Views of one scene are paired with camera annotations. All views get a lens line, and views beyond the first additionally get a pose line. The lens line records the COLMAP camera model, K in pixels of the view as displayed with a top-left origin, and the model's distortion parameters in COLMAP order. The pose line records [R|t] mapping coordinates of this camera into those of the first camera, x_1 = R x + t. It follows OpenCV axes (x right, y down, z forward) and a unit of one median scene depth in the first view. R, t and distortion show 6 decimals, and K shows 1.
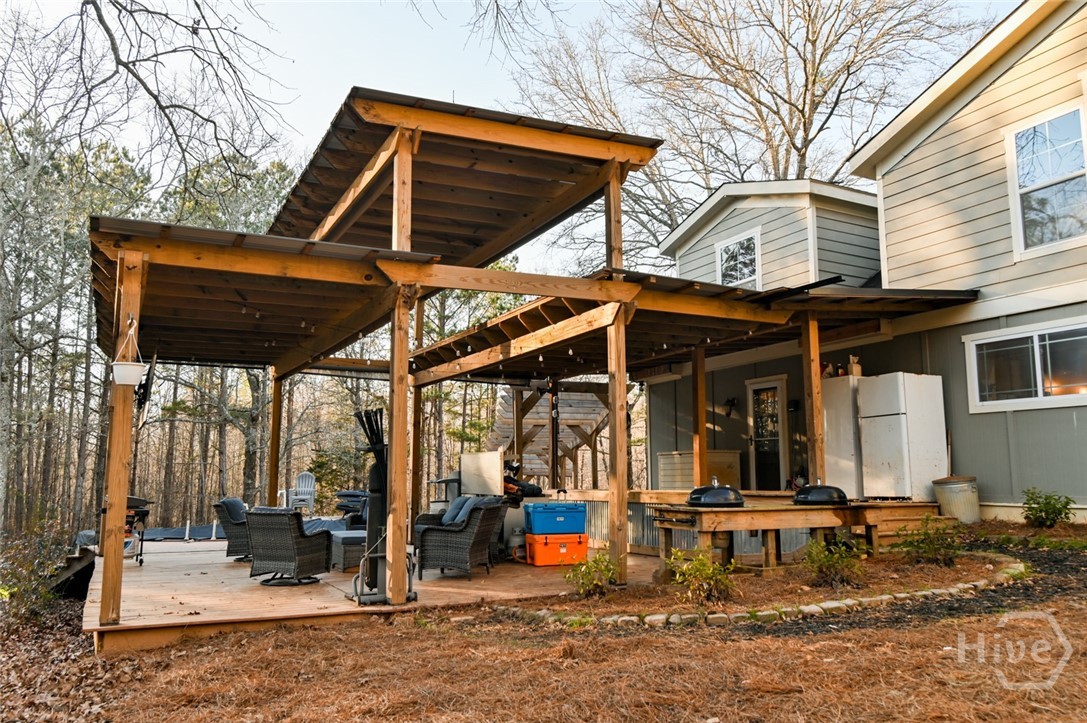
lens RADIAL K [[851.5, 0, 543.8], [0, 851.5, 361.3], [0, 0, 1]] dist [0.000929, 0.004688]
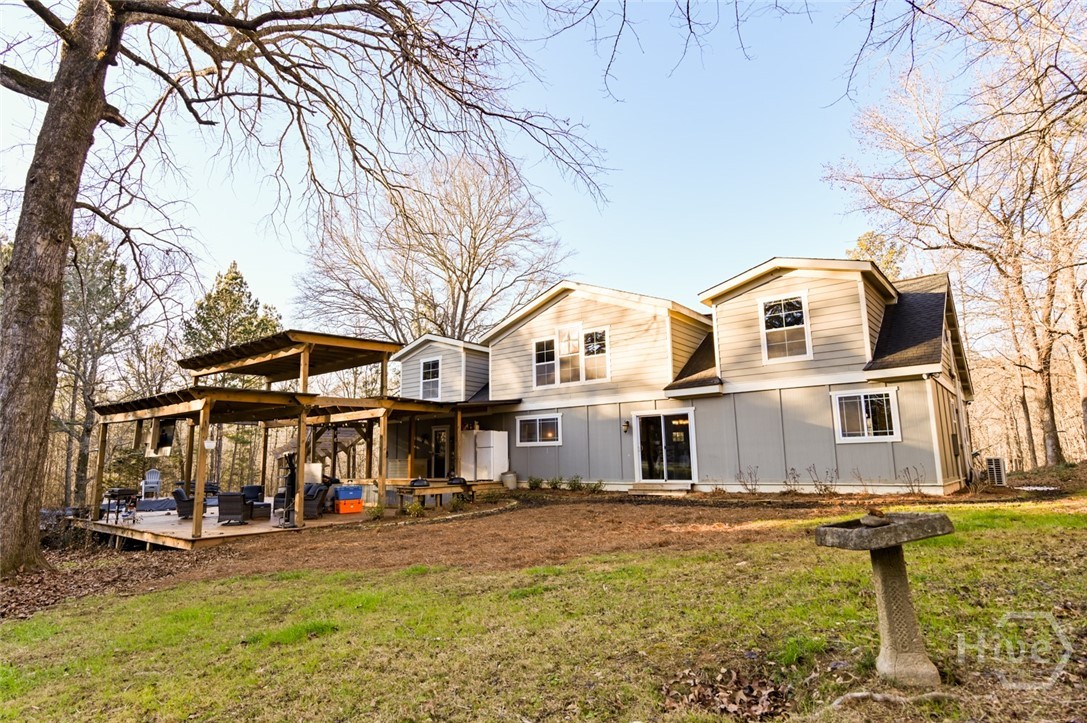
lens RADIAL K [[602.8, 0, 546.9], [0, 602.8, 361.0], [0, 0, 1]] dist [-0.006657, -0.000969]
pose [[0.910670, 0.053921, 0.409602, -0.188003], [-0.042556, 0.998415, -0.036819, -0.139758], [-0.410938, 0.016099, 0.911521, -0.738297]]
